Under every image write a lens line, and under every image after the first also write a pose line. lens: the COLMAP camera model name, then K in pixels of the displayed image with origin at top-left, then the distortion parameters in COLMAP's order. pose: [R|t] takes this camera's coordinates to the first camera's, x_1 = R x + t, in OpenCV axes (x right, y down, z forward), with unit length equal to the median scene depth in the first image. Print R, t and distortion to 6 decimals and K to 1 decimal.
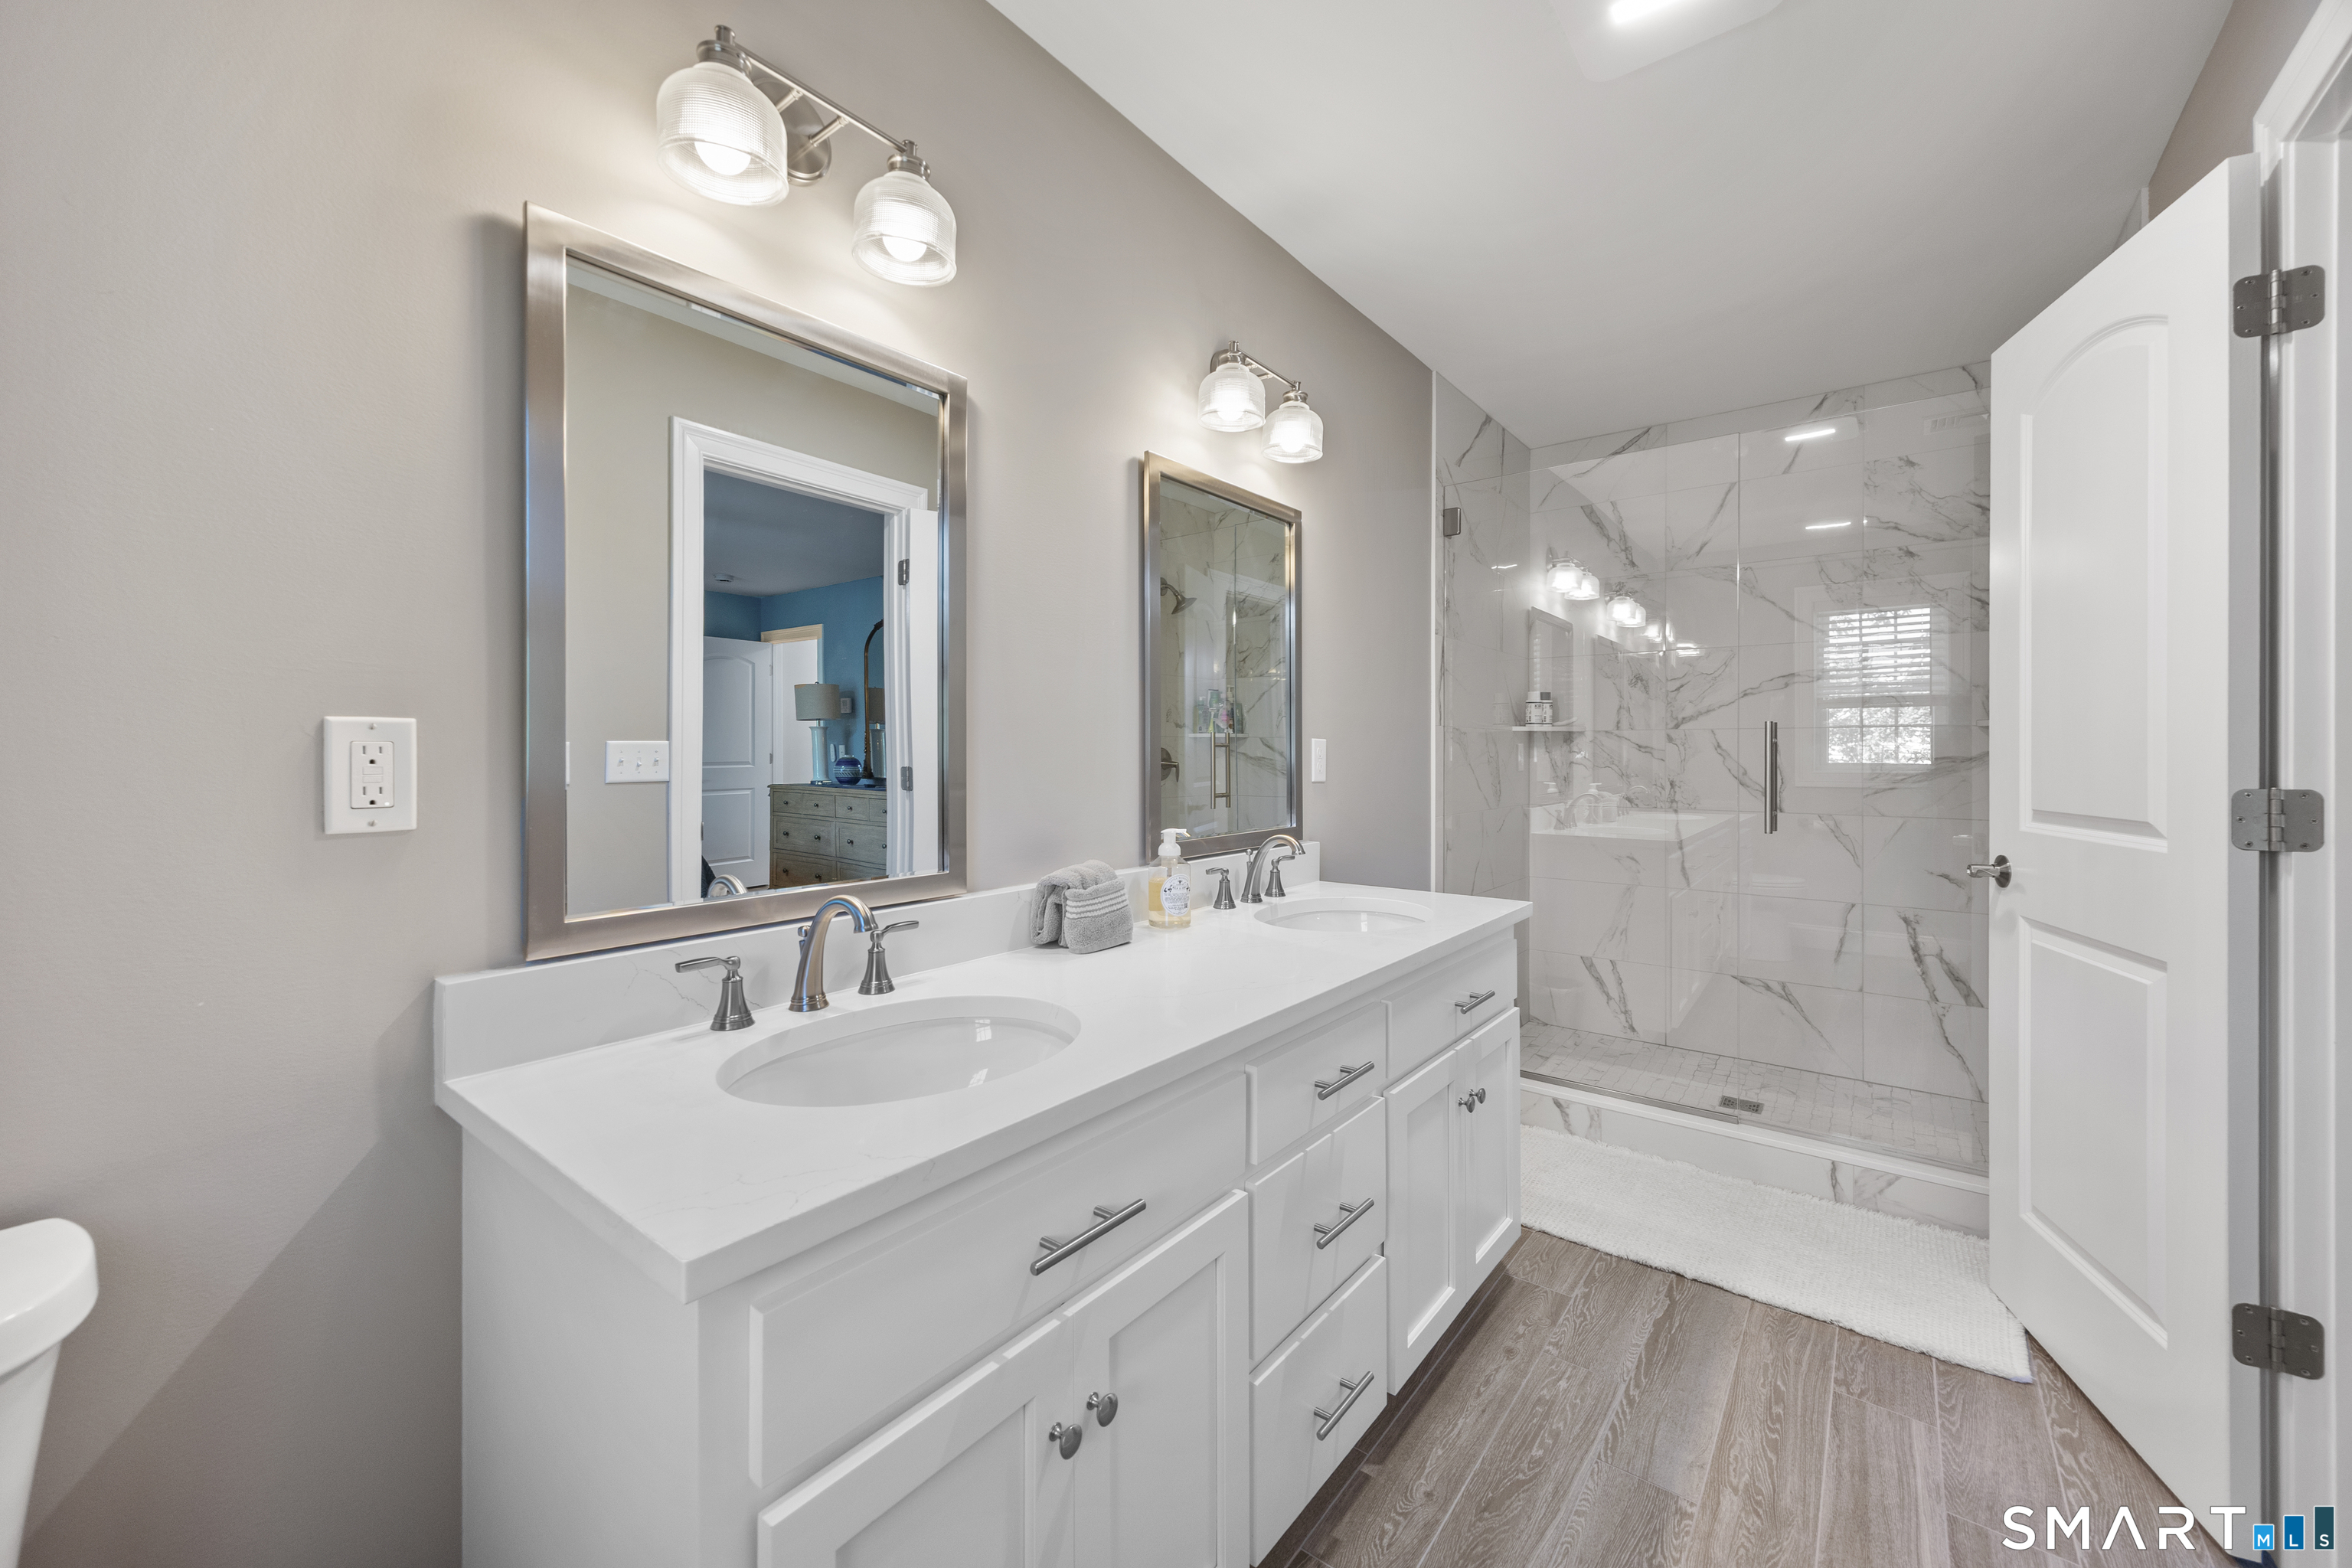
lens RADIAL K [[917.8, 0, 1208.0], [0, 917.8, 757.2], [0, 0, 1]] dist [0.004915, 0.000385]
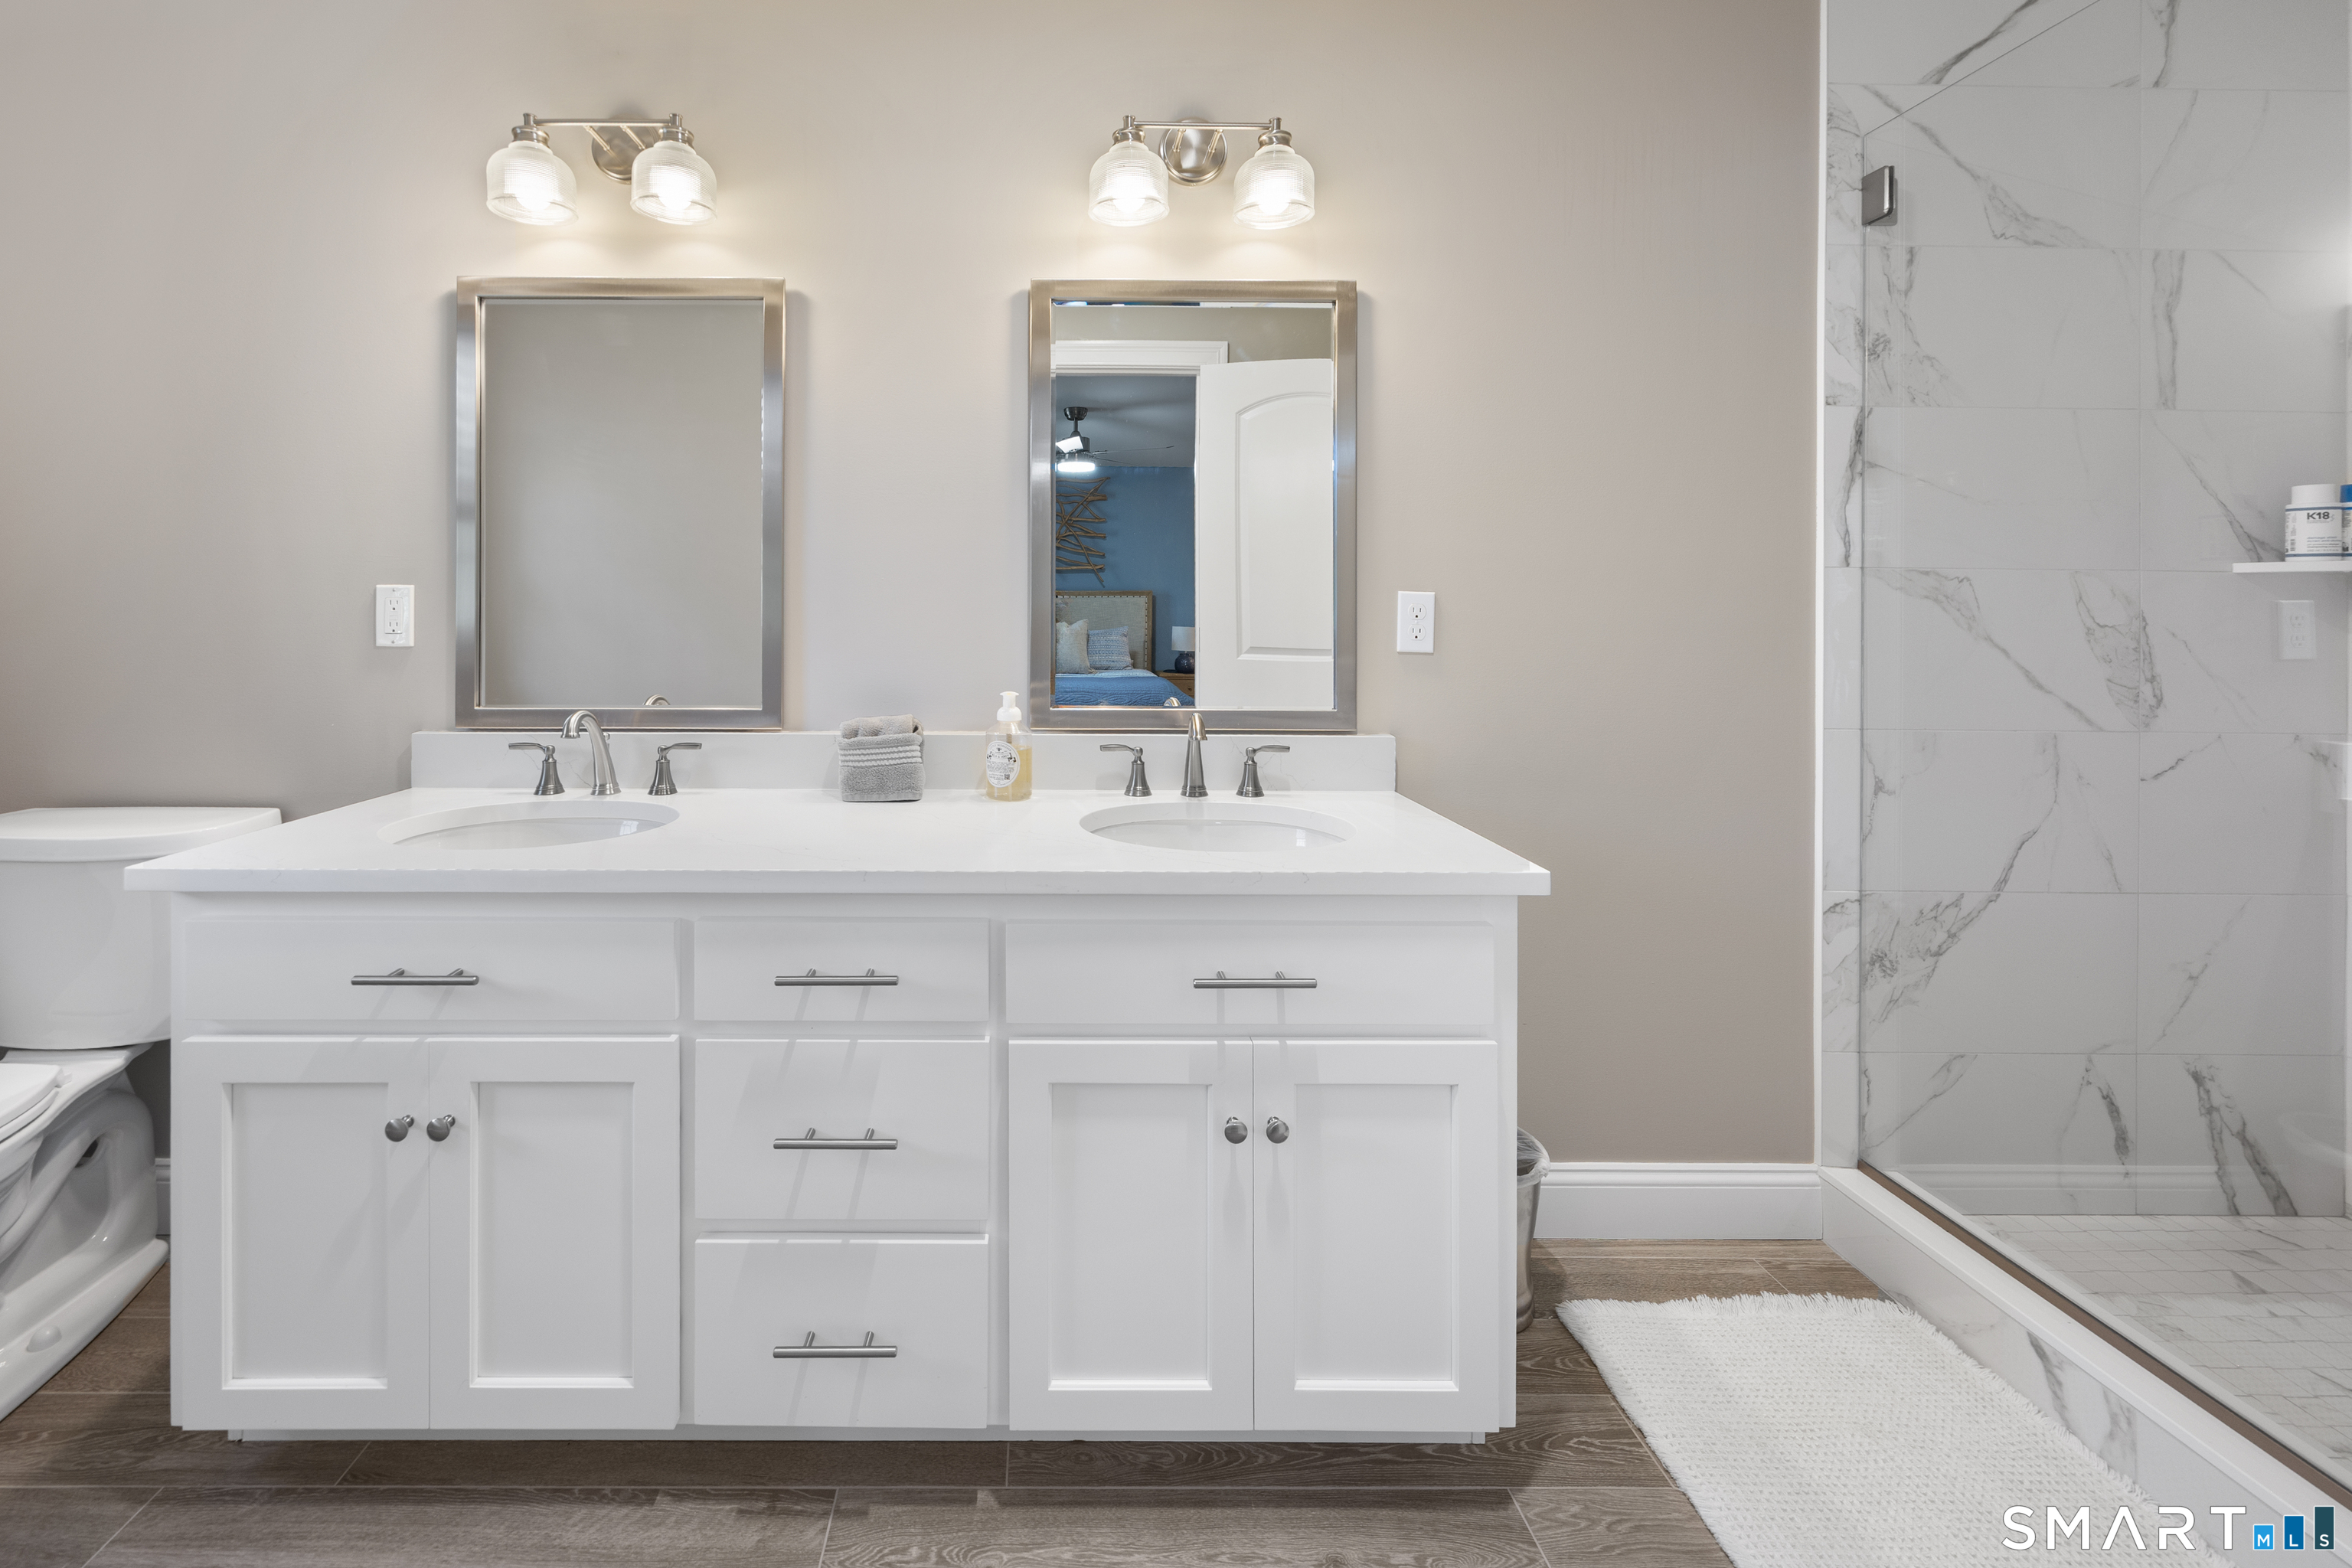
lens RADIAL K [[1013.5, 0, 1173.2], [0, 1013.5, 621.9], [0, 0, 1]] dist [0.003198, 0.000055]
pose [[0.604256, 0.010357, -0.796723, 0.991319], [-0.011784, 0.999922, 0.004061, 0.003047], [0.796703, 0.006935, 0.604332, 0.599750]]
